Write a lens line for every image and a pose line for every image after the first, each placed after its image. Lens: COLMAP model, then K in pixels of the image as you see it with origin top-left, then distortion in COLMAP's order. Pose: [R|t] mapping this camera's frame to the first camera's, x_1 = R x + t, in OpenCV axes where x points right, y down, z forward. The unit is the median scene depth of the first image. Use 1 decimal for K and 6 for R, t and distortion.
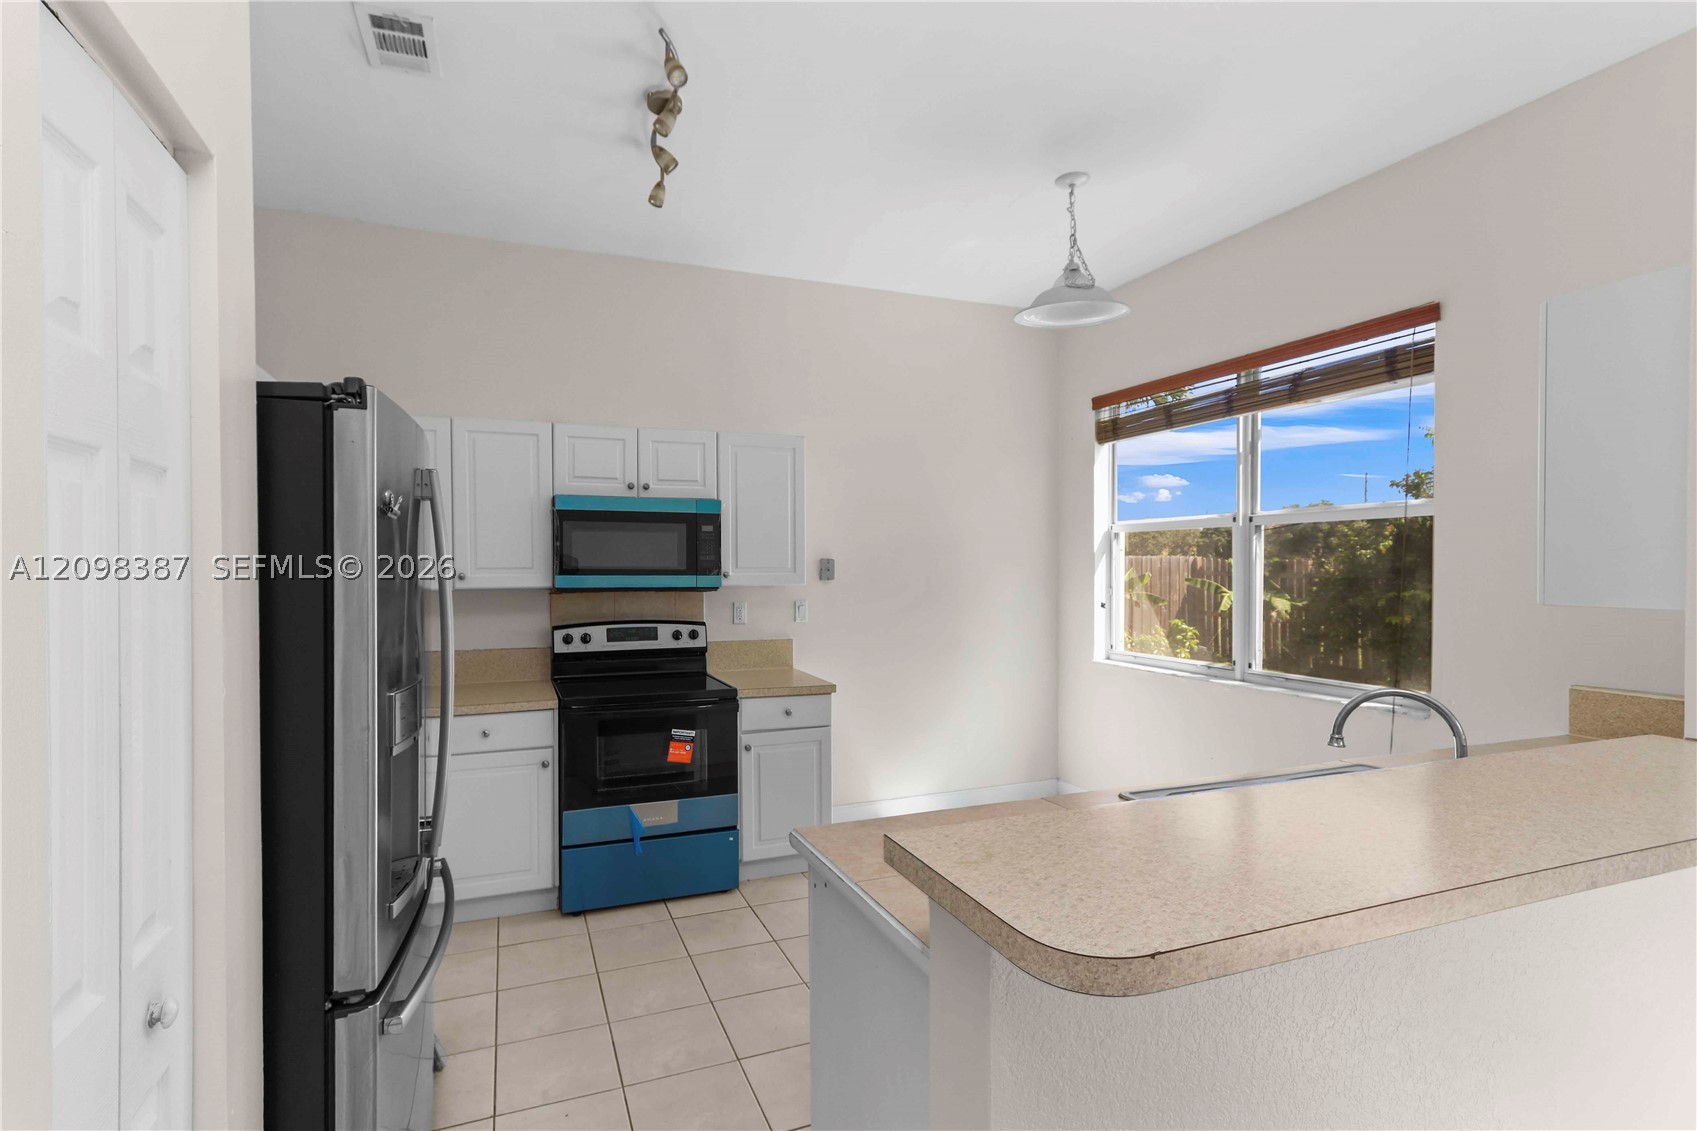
lens RADIAL K [[791.7, 0, 807.3], [0, 791.7, 578.0], [0, 0, 1]] dist [0.003340, 0.000412]
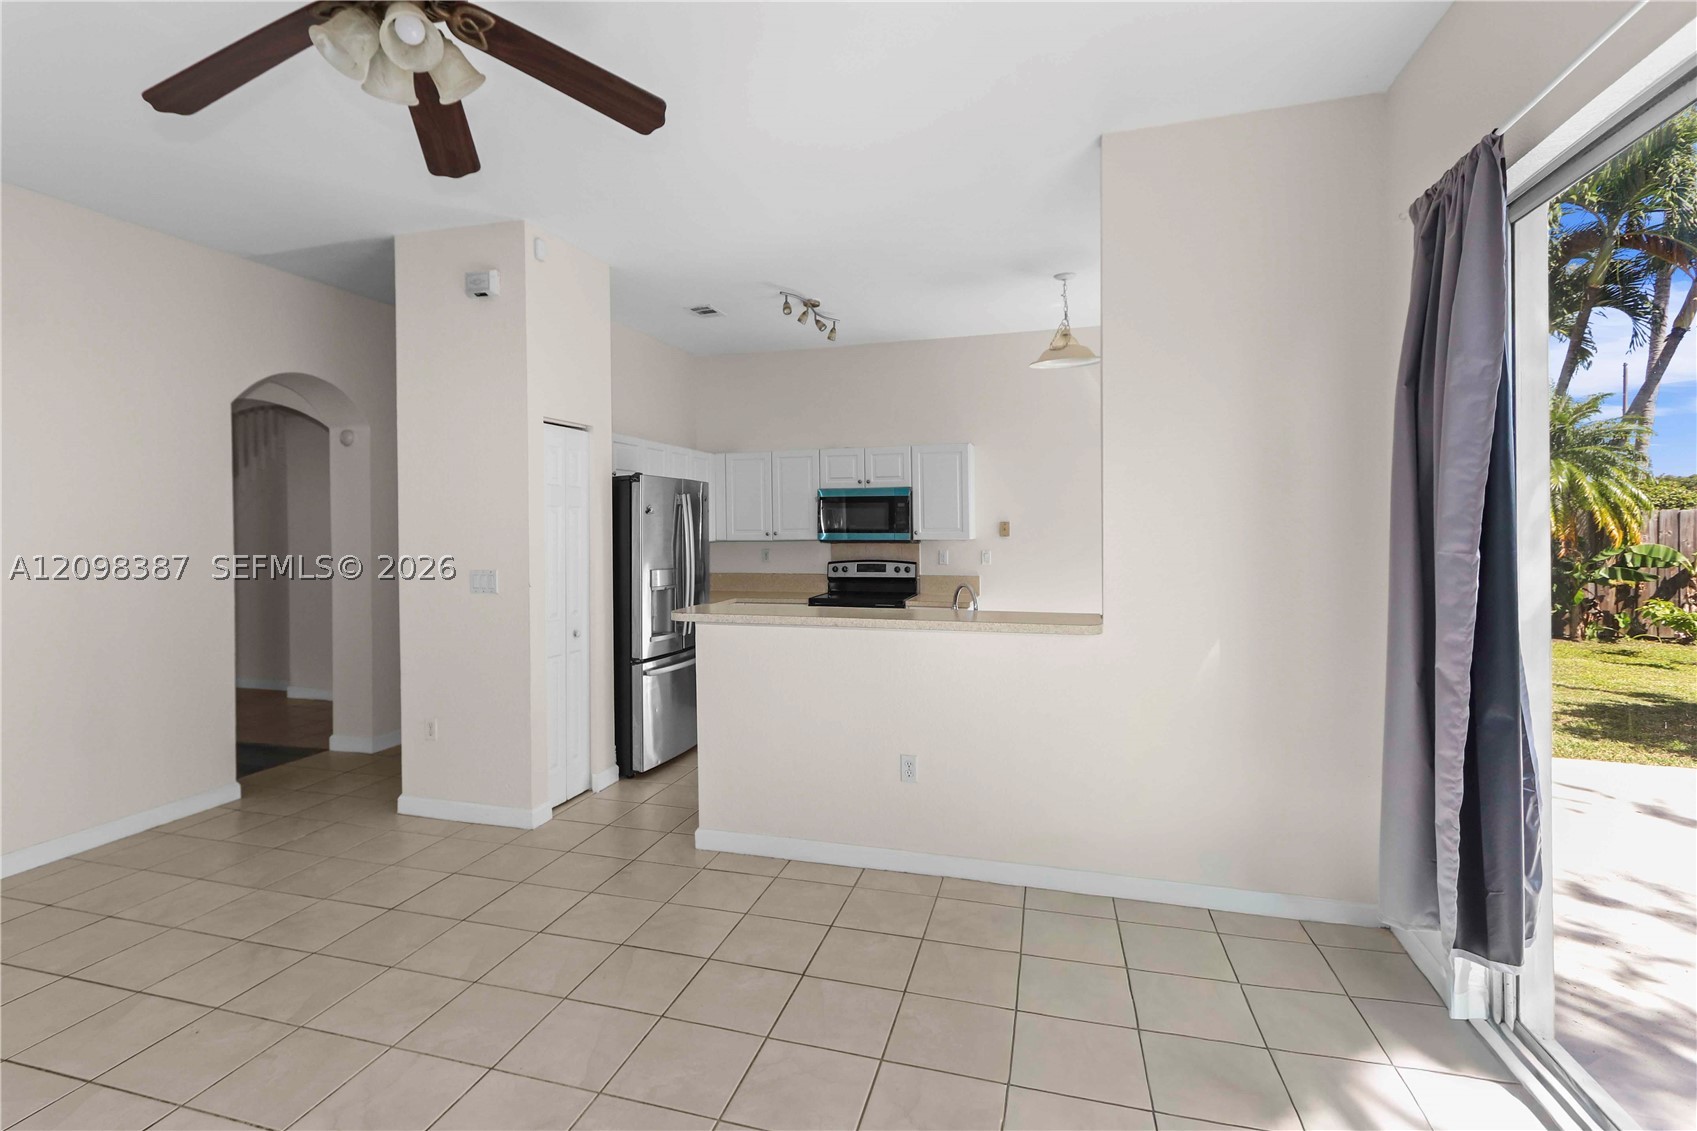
lens RADIAL K [[791.7, 0, 828.7], [0, 791.7, 528.3], [0, 0, 1]] dist [0.003340, 0.000412]
pose [[0.801105, -0.005129, -0.598502, 0.739284], [-0.002212, 0.999931, -0.011529, 0.006114], [0.598520, 0.010560, 0.801038, -0.421783]]
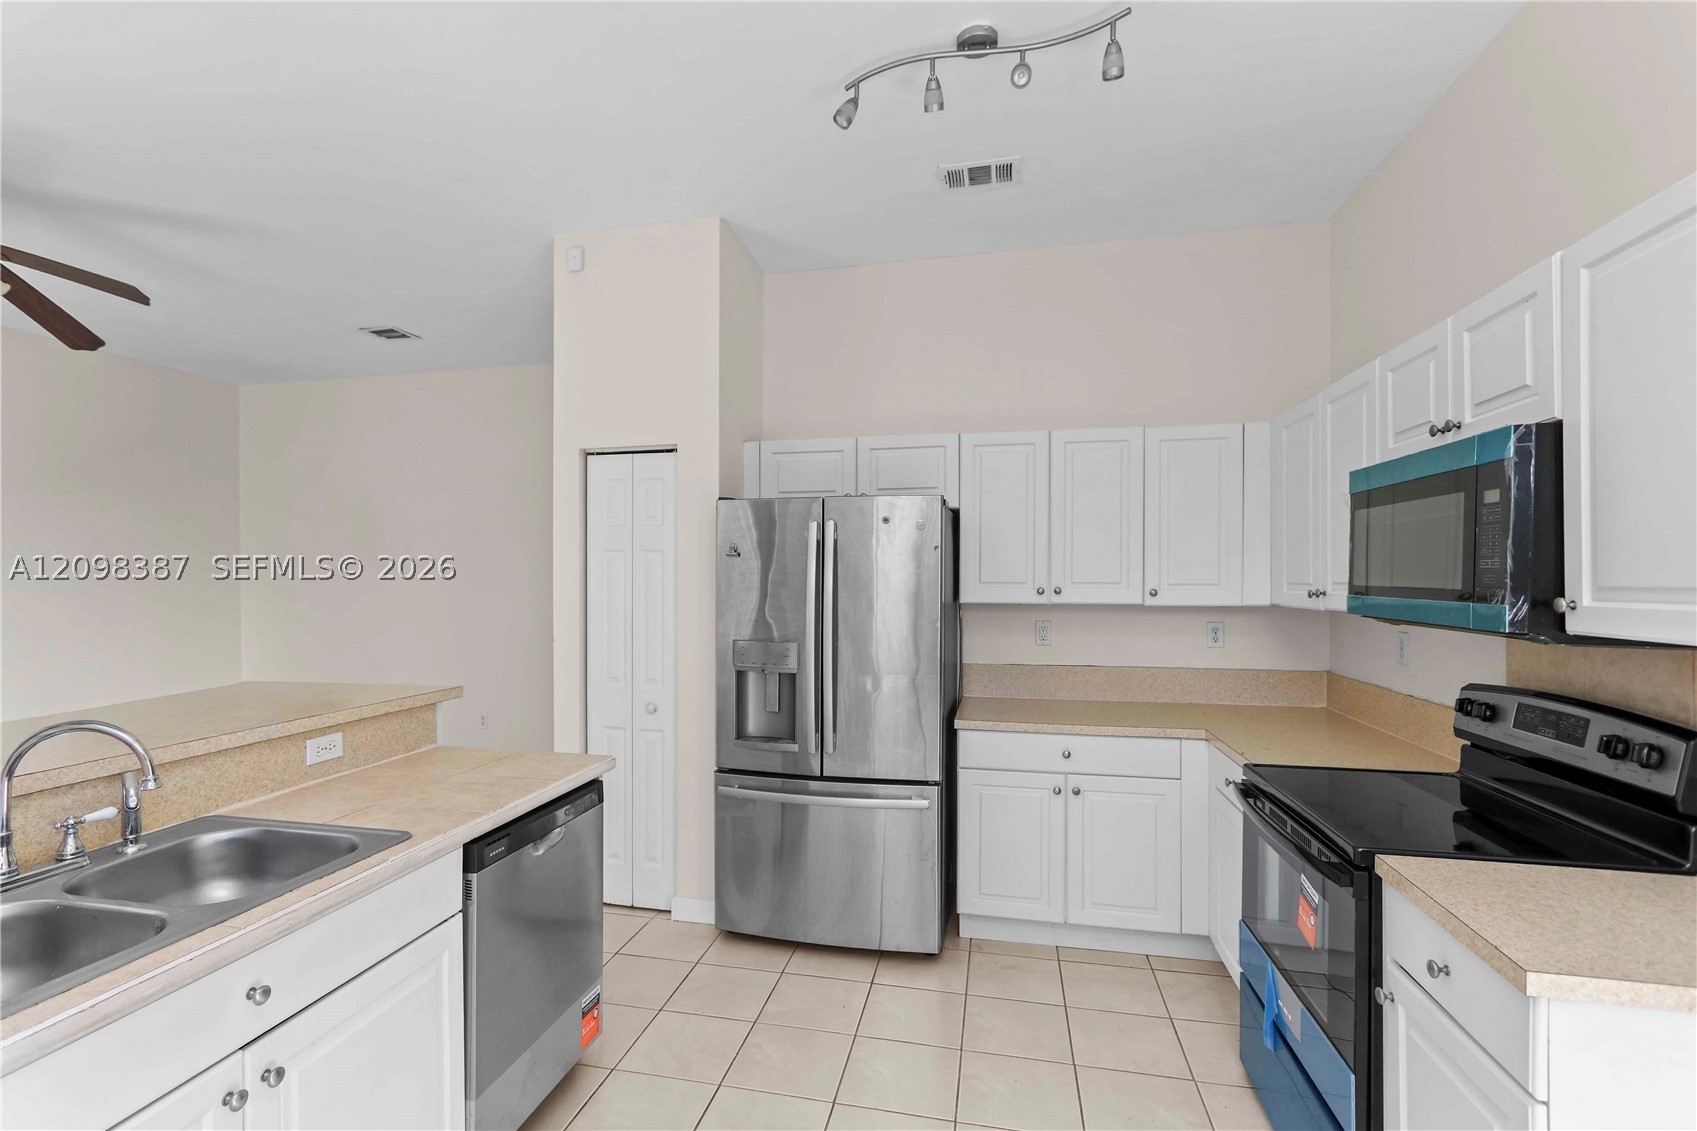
lens RADIAL K [[791.7, 0, 841.3], [0, 791.7, 572.0], [0, 0, 1]] dist [0.003340, 0.000412]
pose [[-0.539864, -0.002295, -0.841749, 0.423103], [-0.011494, 0.999923, 0.004646, -0.017289], [0.841674, 0.012183, -0.539849, 0.922917]]
